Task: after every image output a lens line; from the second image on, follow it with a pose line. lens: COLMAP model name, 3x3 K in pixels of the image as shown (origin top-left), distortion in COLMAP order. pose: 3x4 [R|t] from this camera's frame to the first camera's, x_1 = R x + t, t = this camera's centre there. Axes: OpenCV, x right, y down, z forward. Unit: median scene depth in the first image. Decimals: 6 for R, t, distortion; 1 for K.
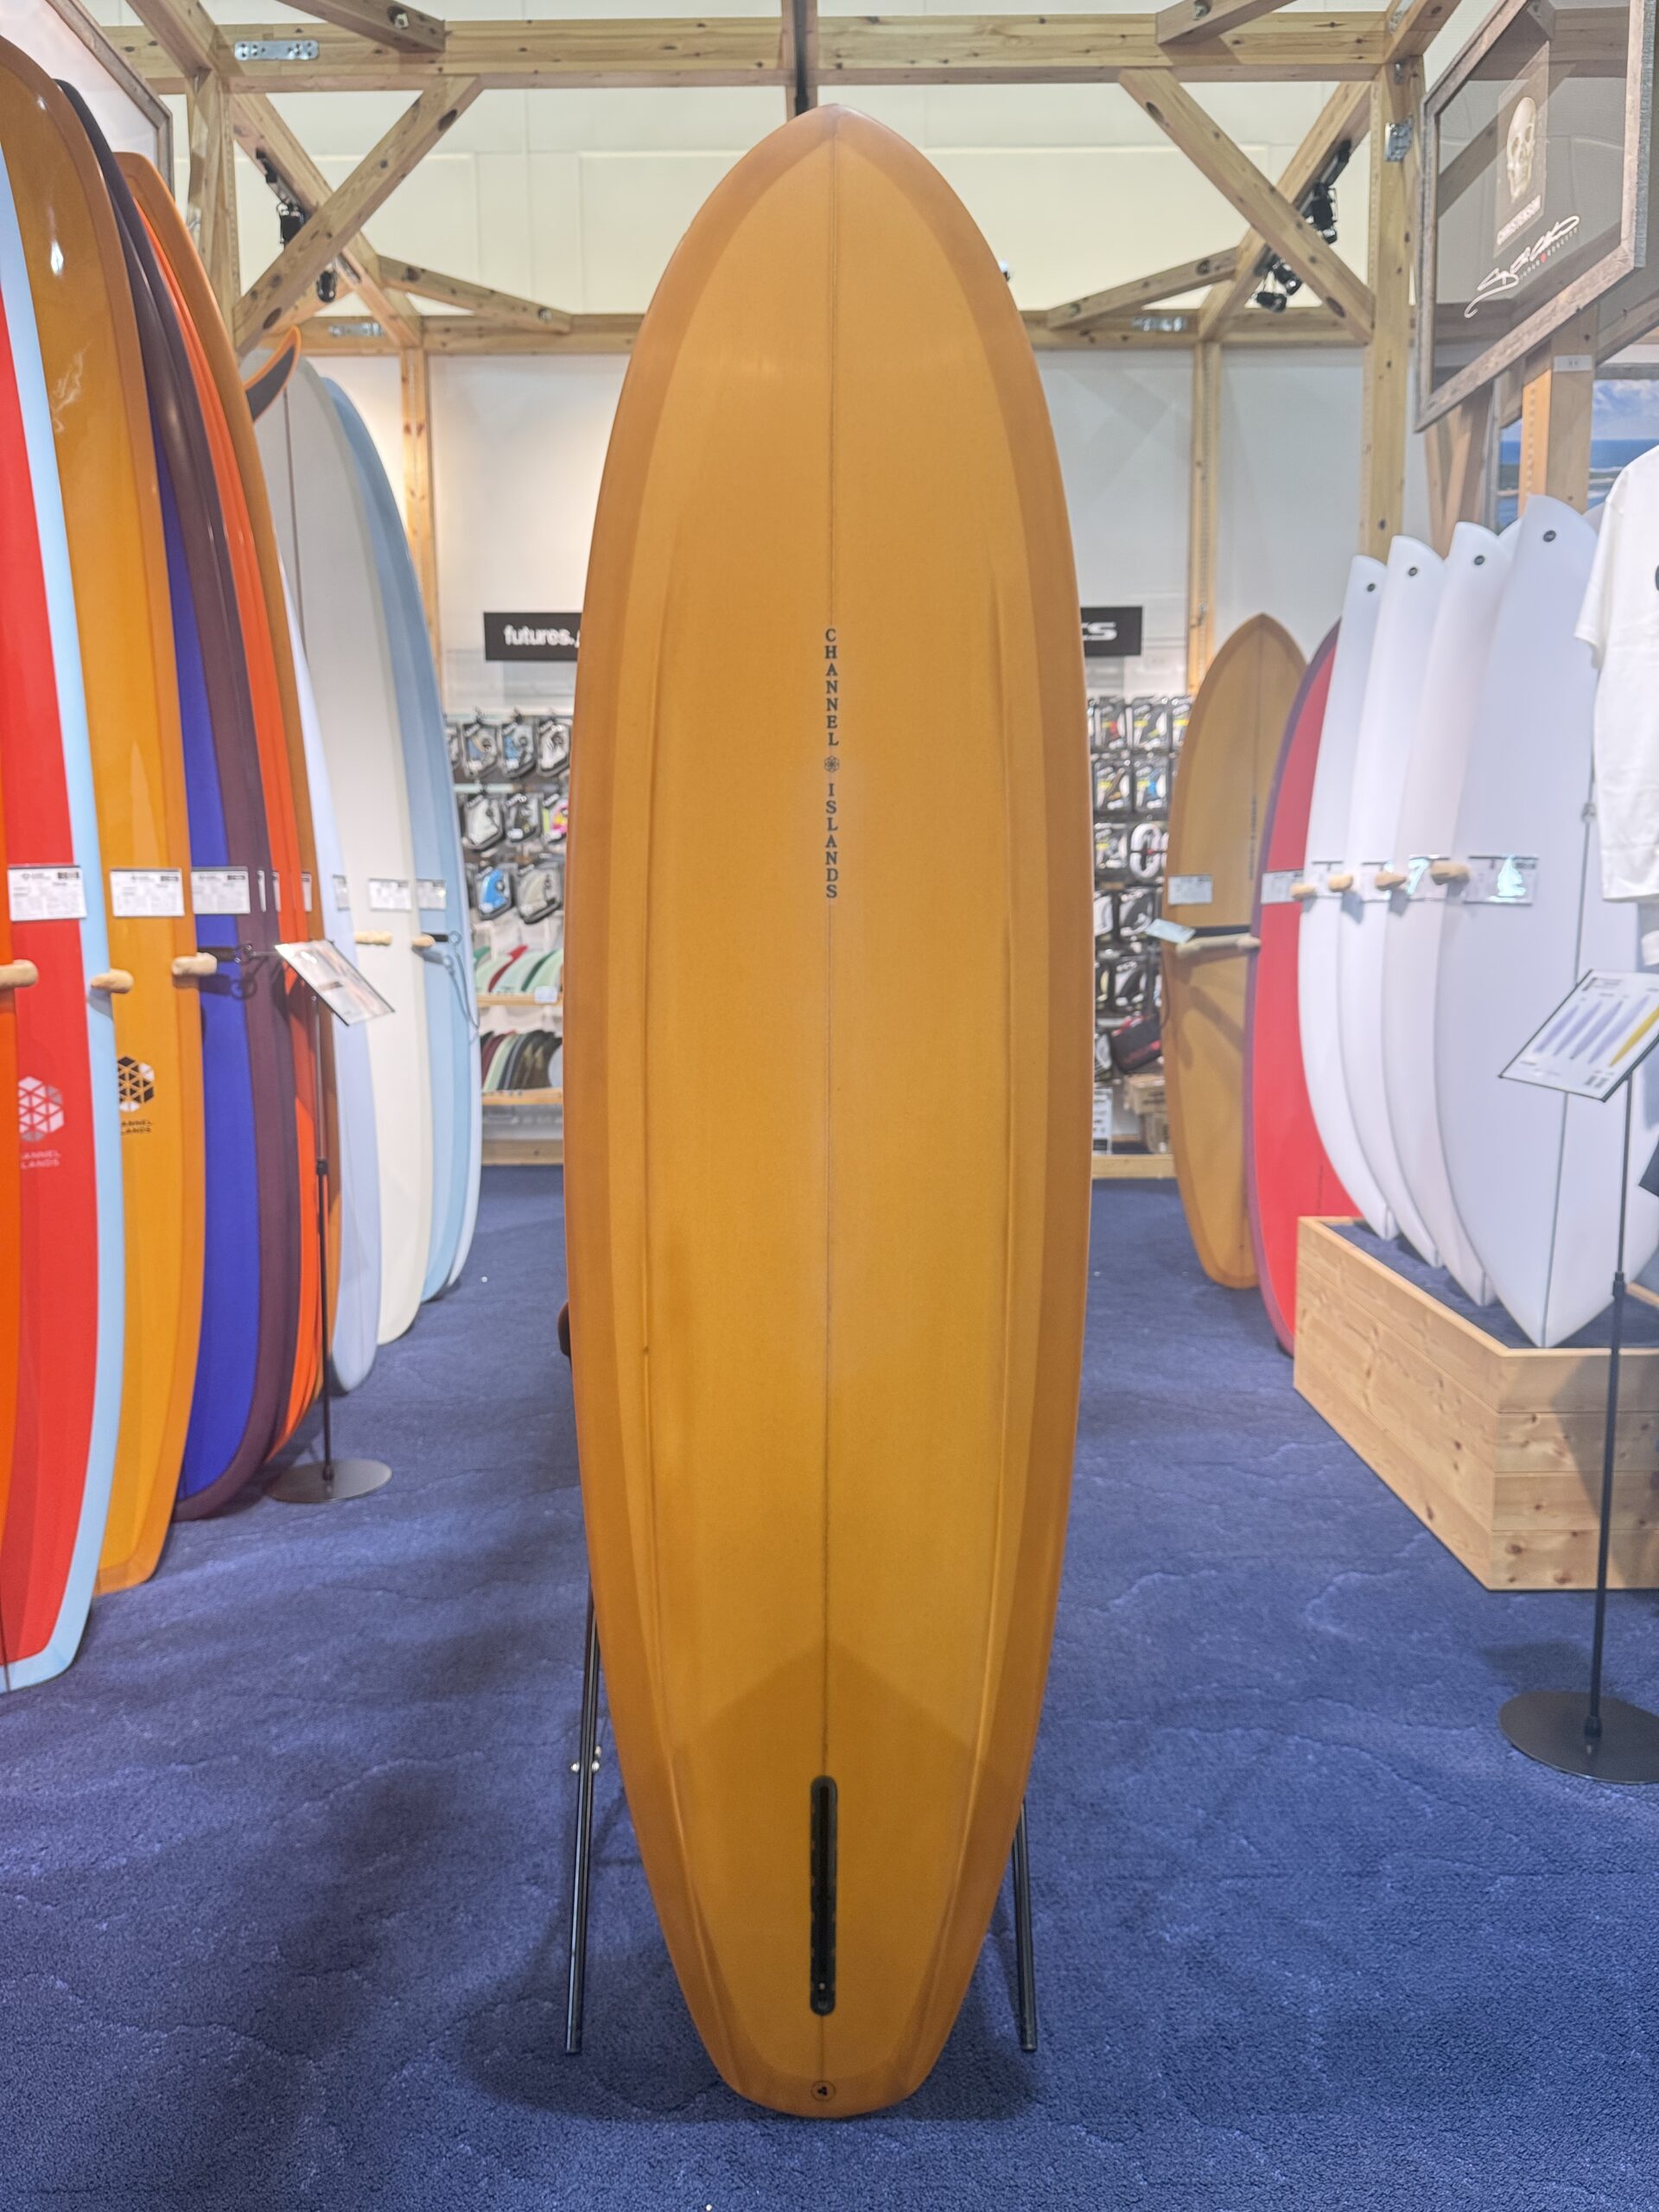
lens RADIAL K [[1543.8, 0, 826.9], [0, 1543.8, 1095.6], [0, 0, 1]] dist [0.026826, -0.023231]
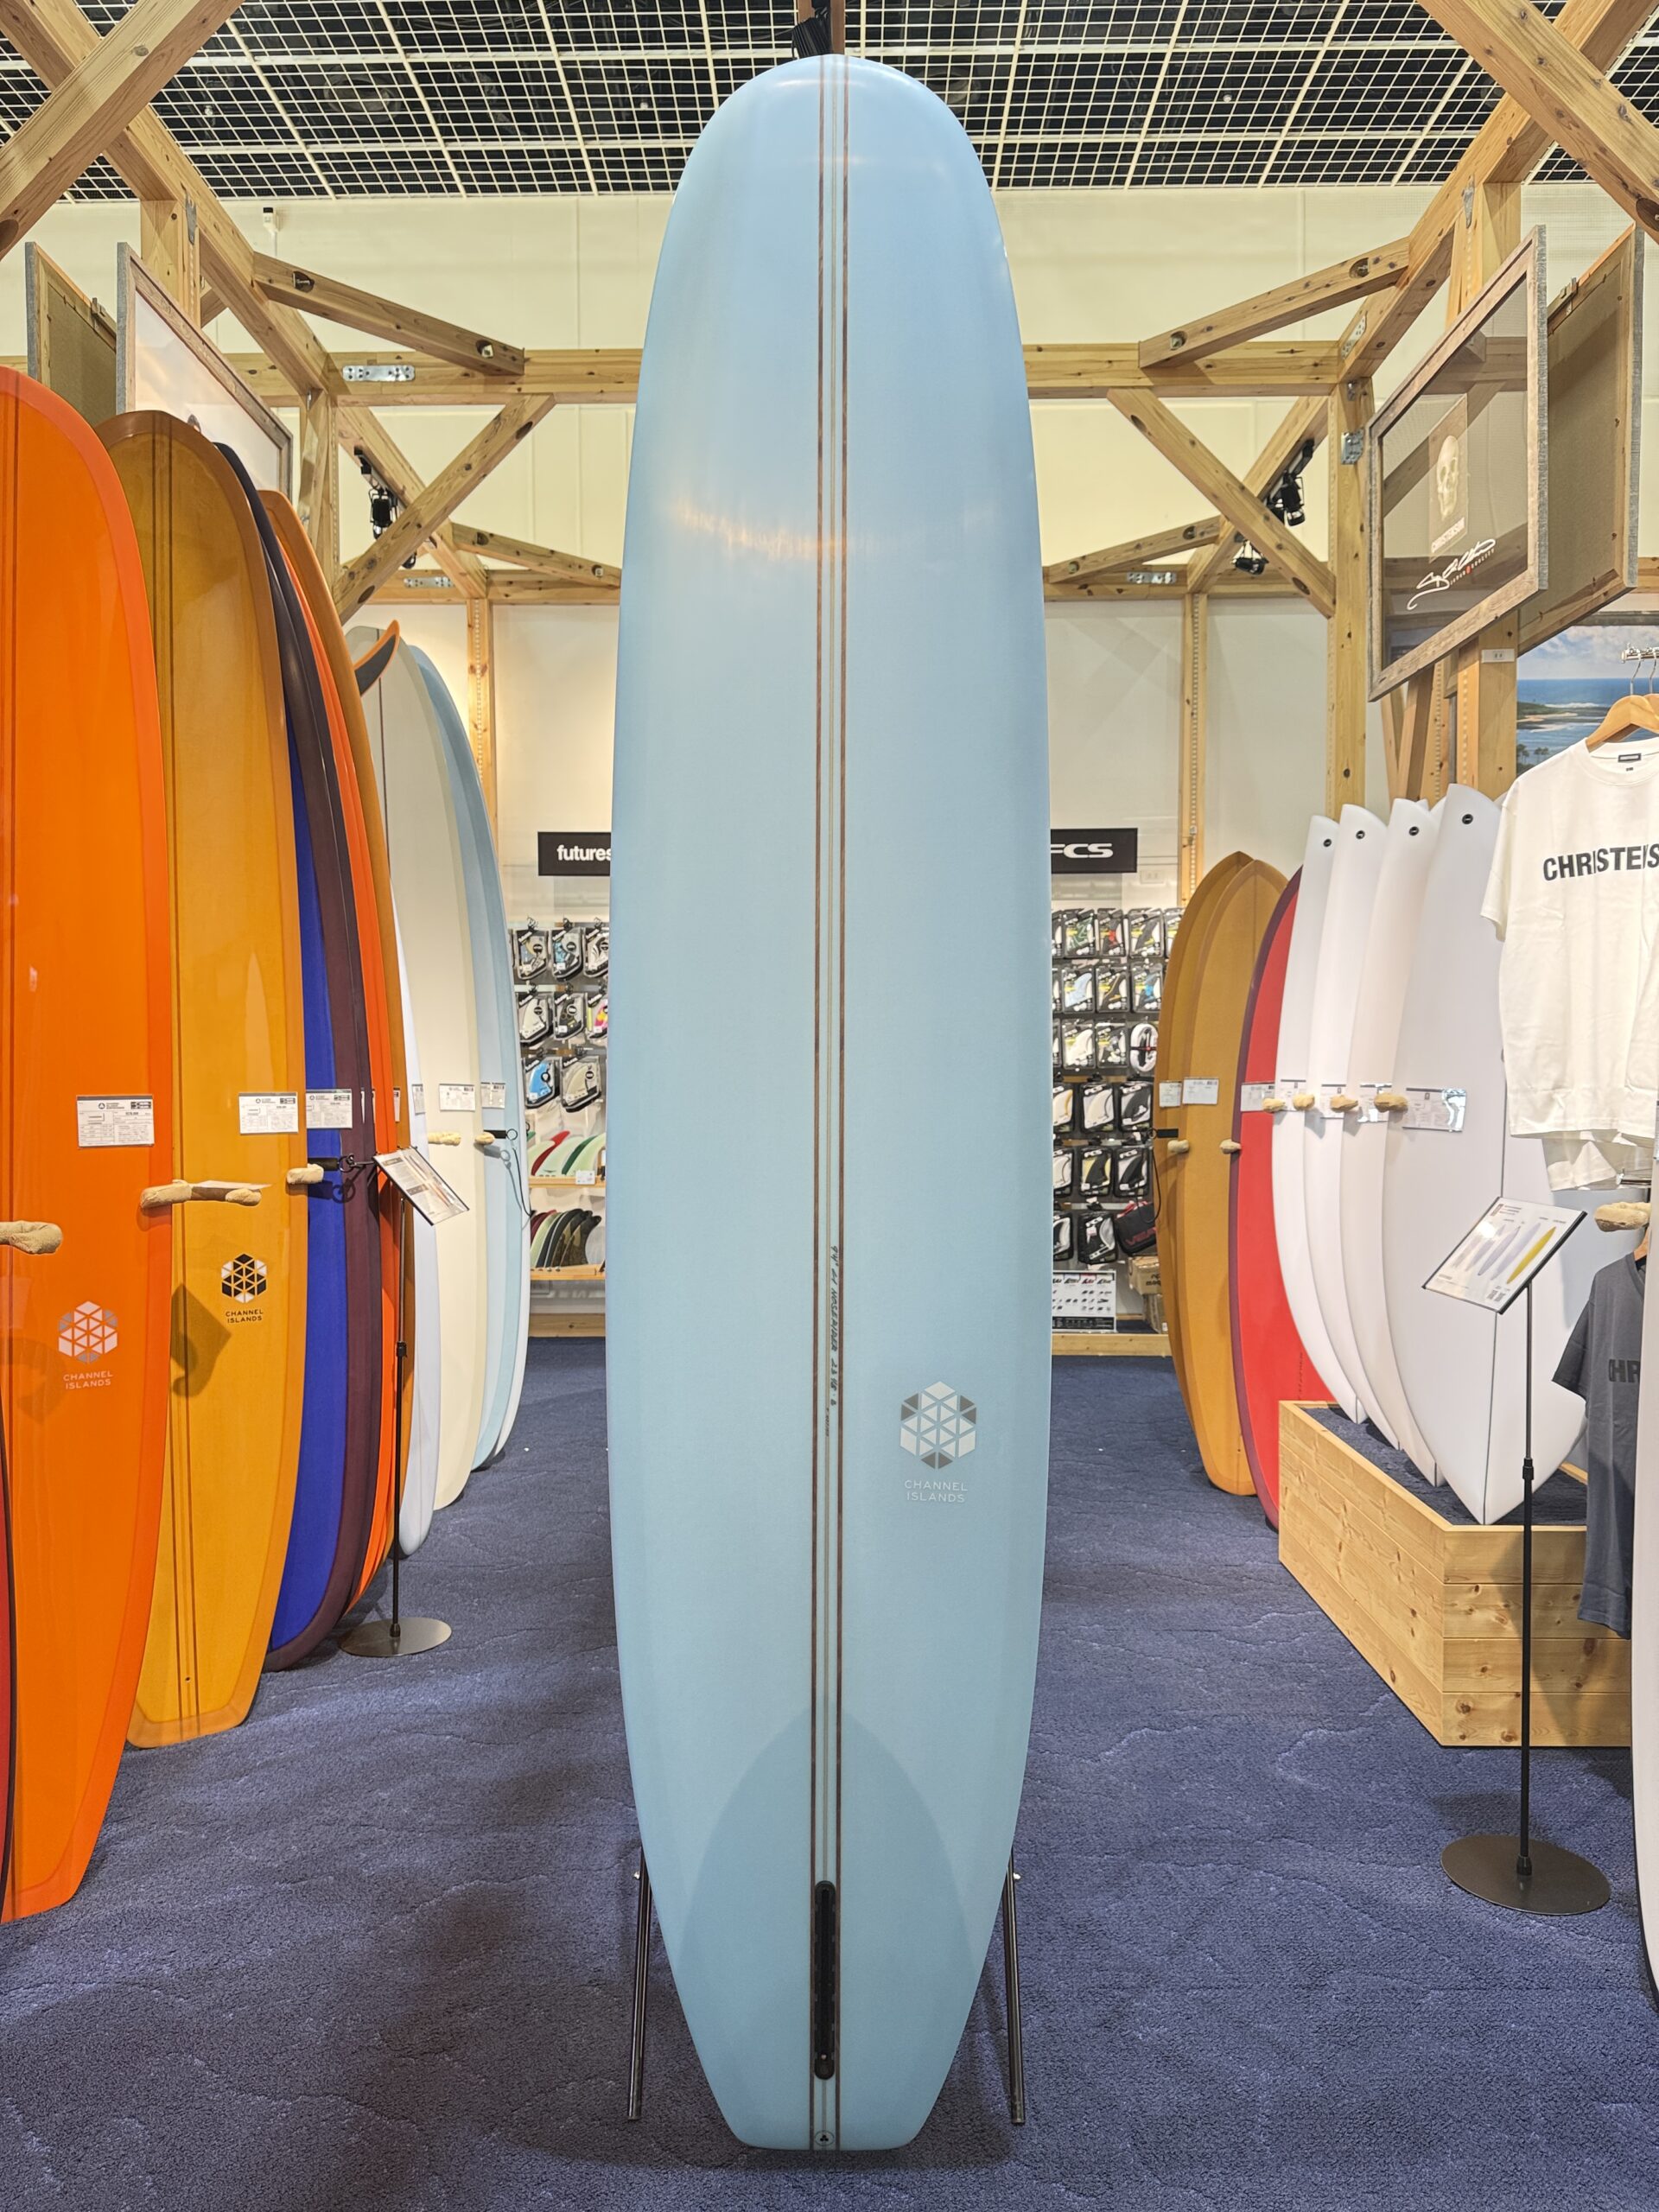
lens RADIAL K [[1537.6, 0, 822.8], [0, 1537.6, 1114.6], [0, 0, 1]] dist [0.045915, -0.042839]
pose [[0.999874, 0.005951, -0.014694, -0.003378], [-0.007308, 0.995535, -0.094113, -0.020592], [0.014069, 0.094209, 0.995453, -0.134284]]
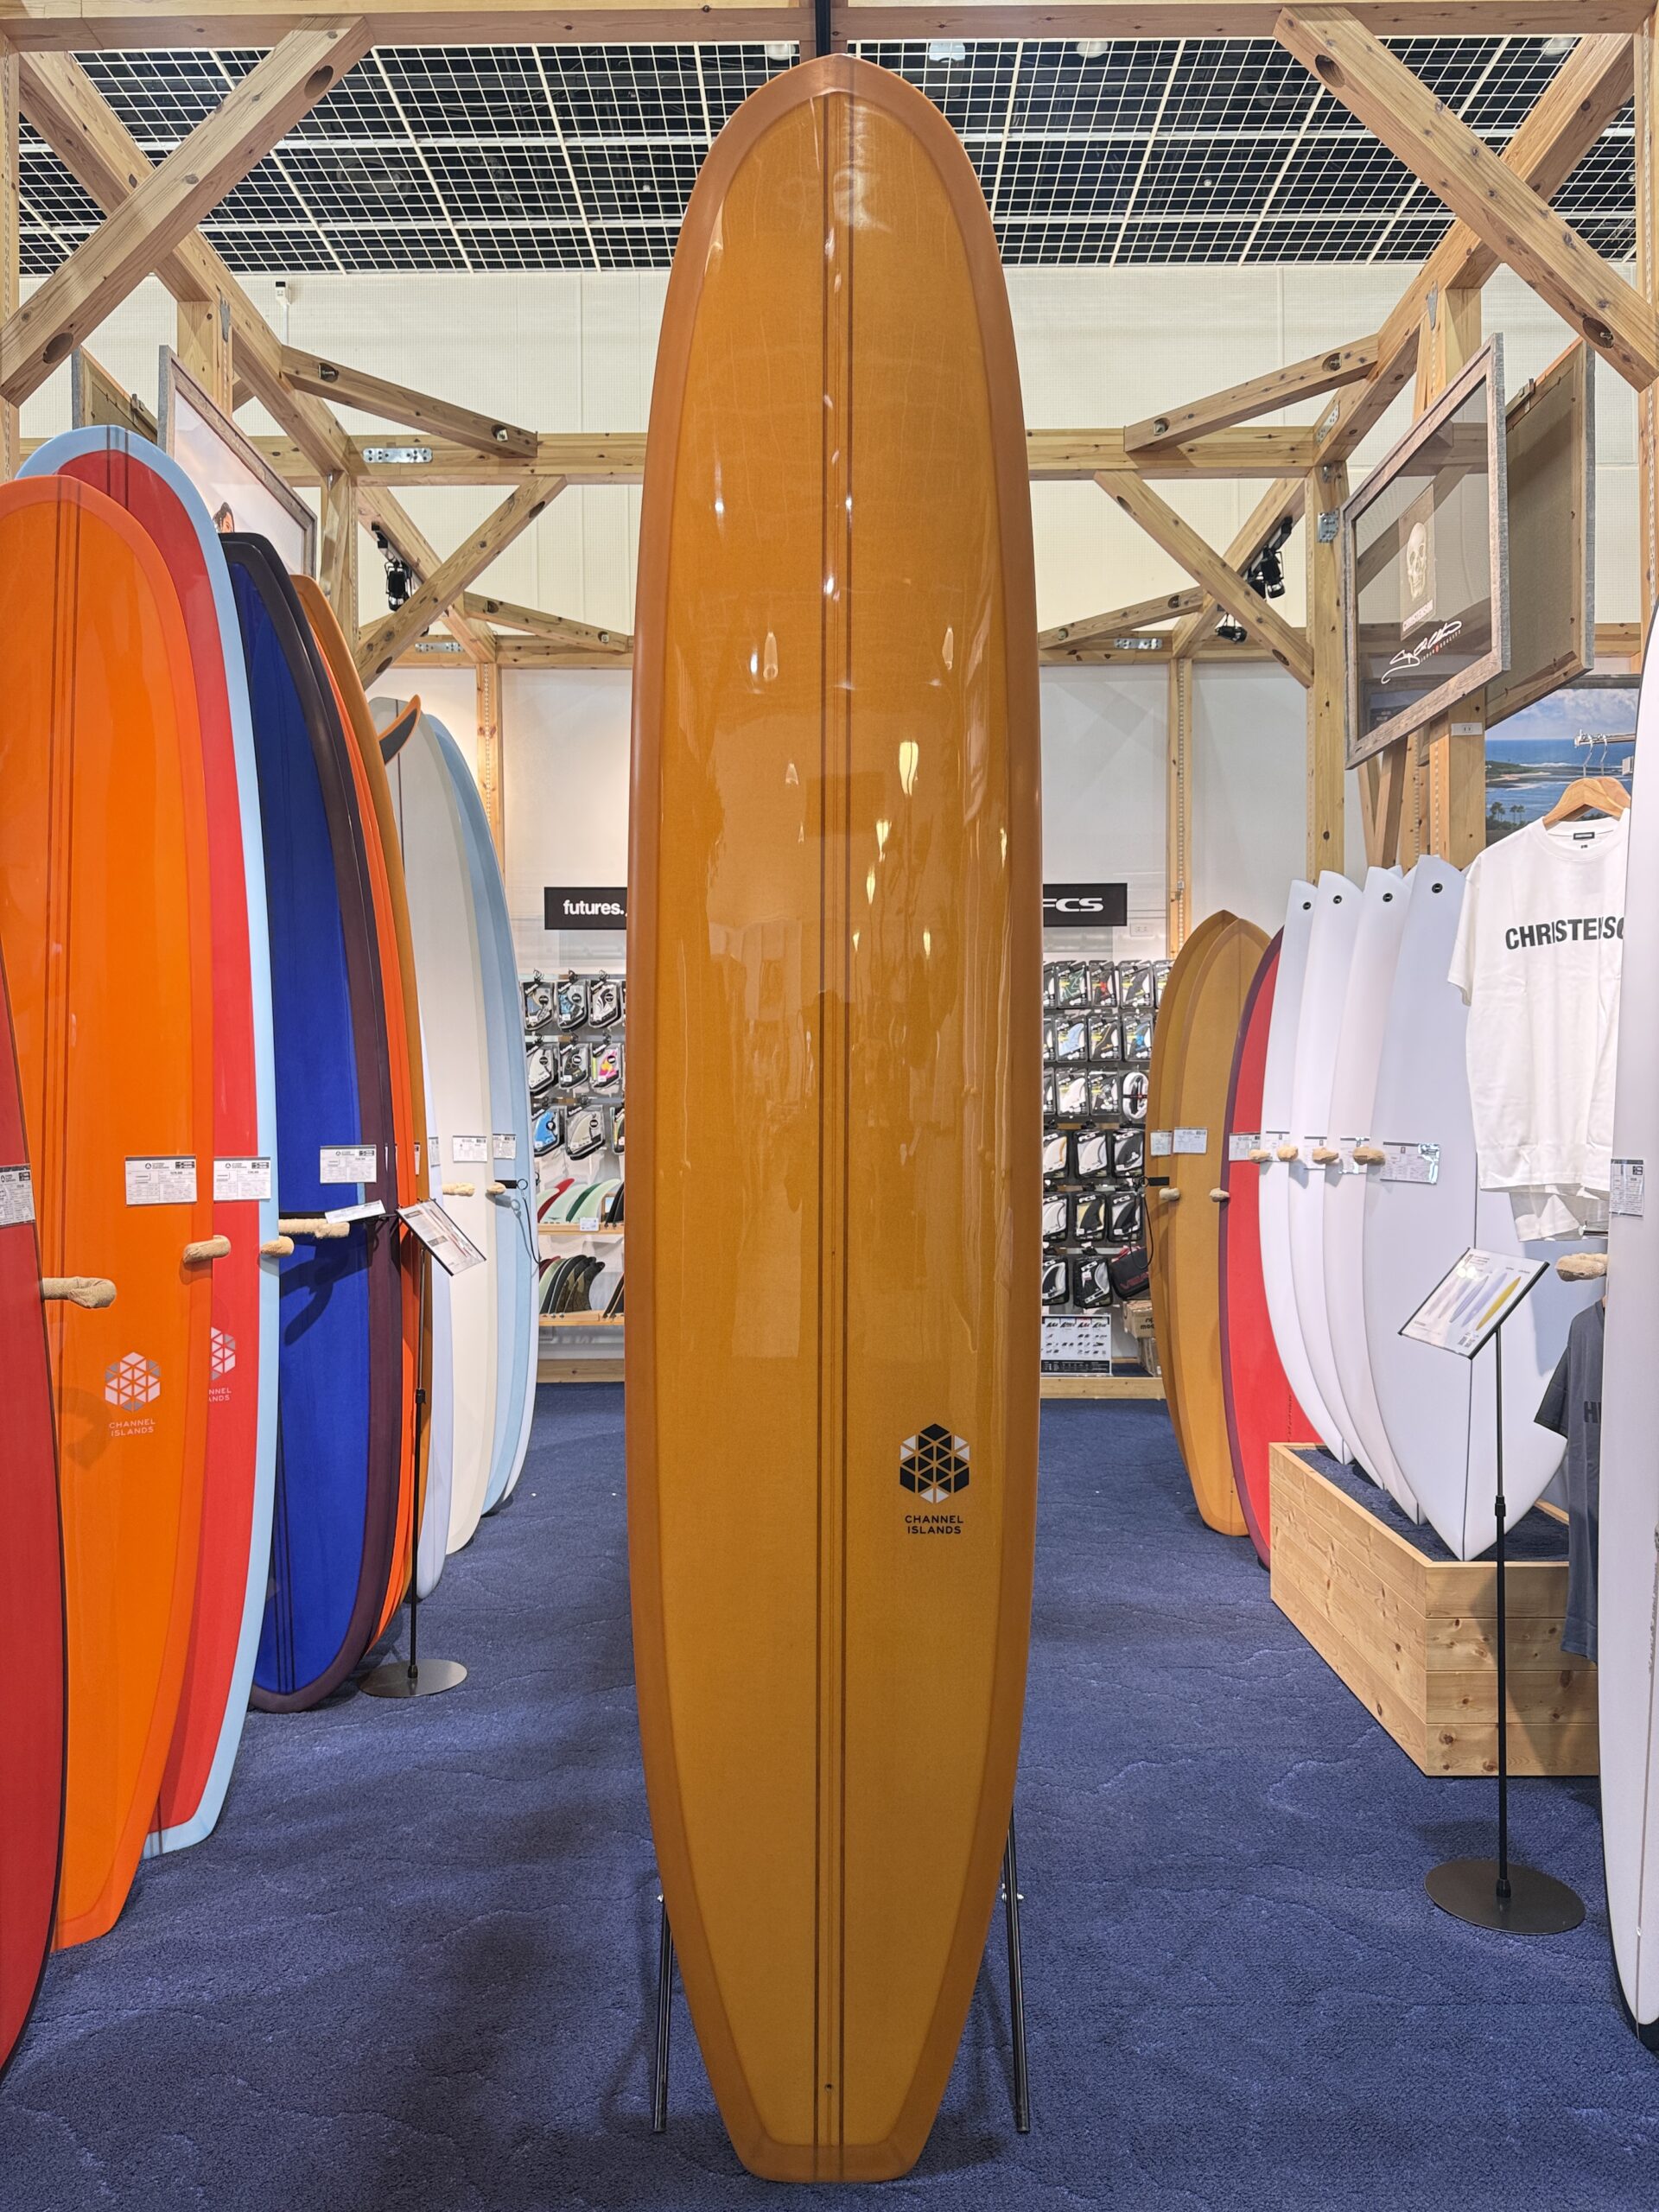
lens RADIAL K [[1537.6, 0, 831.0], [0, 1537.6, 1103.4], [0, 0, 1]] dist [0.052074, -0.053987]
pose [[0.999978, 0.003061, -0.005827, -0.010819], [-0.003782, 0.991767, -0.127997, -0.024737], [0.005387, 0.128016, 0.991757, -0.184933]]
